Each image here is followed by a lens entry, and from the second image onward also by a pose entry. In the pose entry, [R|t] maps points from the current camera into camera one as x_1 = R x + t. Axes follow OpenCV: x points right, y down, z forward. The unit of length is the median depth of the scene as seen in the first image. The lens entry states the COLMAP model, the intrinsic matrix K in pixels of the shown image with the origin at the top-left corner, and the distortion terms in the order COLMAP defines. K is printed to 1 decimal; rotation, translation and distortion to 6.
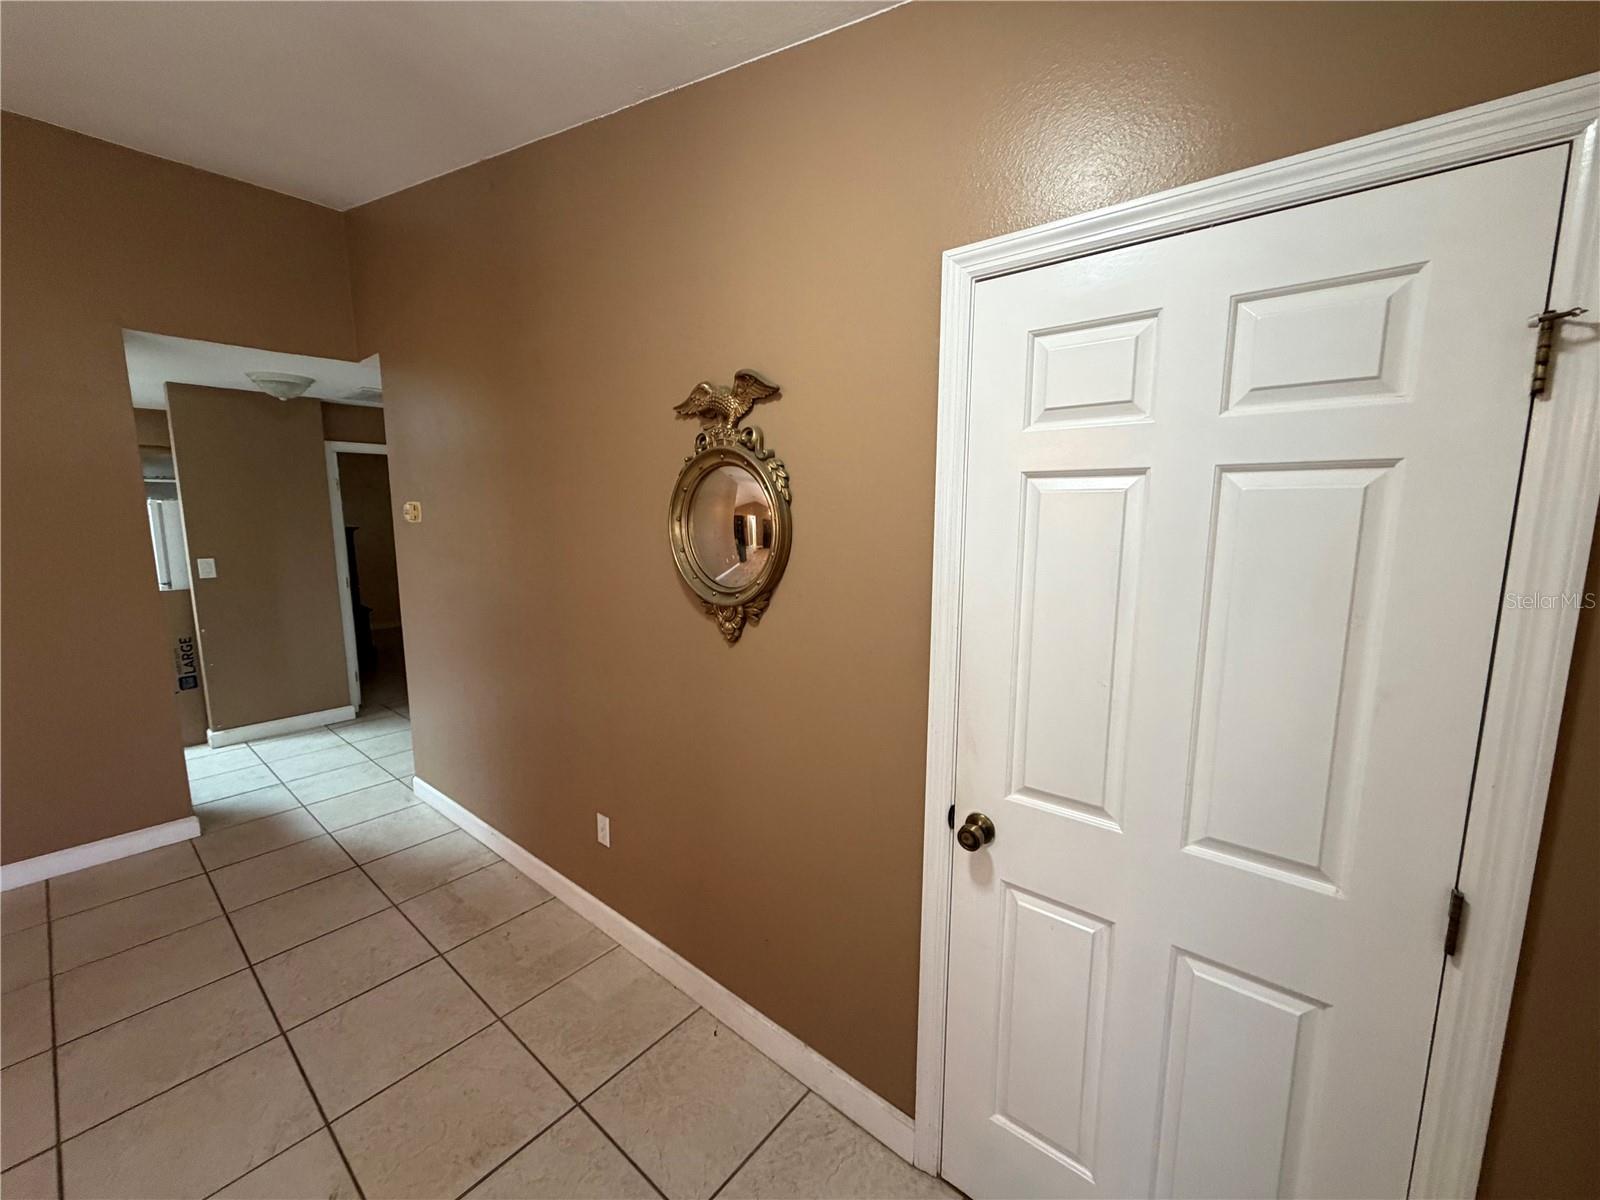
lens RADIAL K [[636.8, 0, 799.1], [0, 636.8, 597.9], [0, 0, 1]] dist [0.001015, -0.000021]
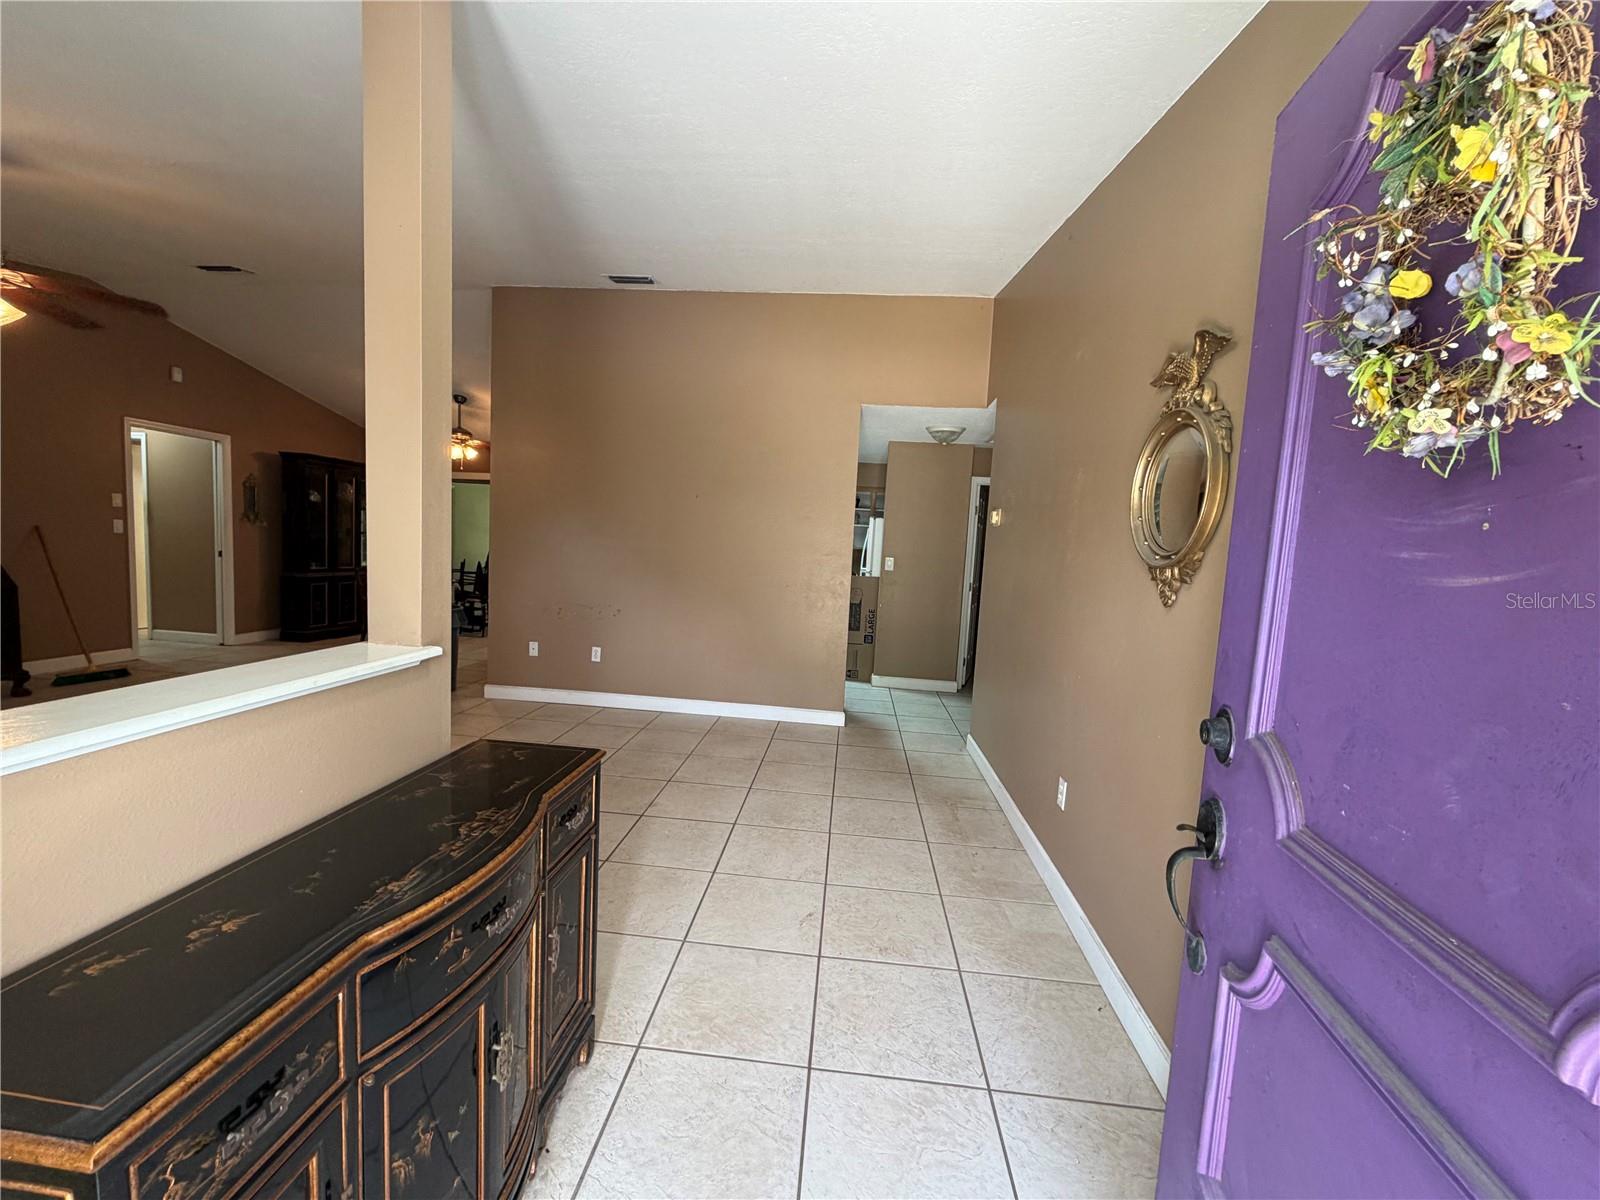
lens RADIAL K [[636.8, 0, 799.1], [0, 636.8, 597.9], [0, 0, 1]] dist [0.001015, -0.000021]
pose [[0.572615, 0.100596, -0.813629, 0.215152], [-0.171648, 0.985158, 0.001001, 0.089421], [0.801654, 0.139085, 0.581383, -0.017190]]
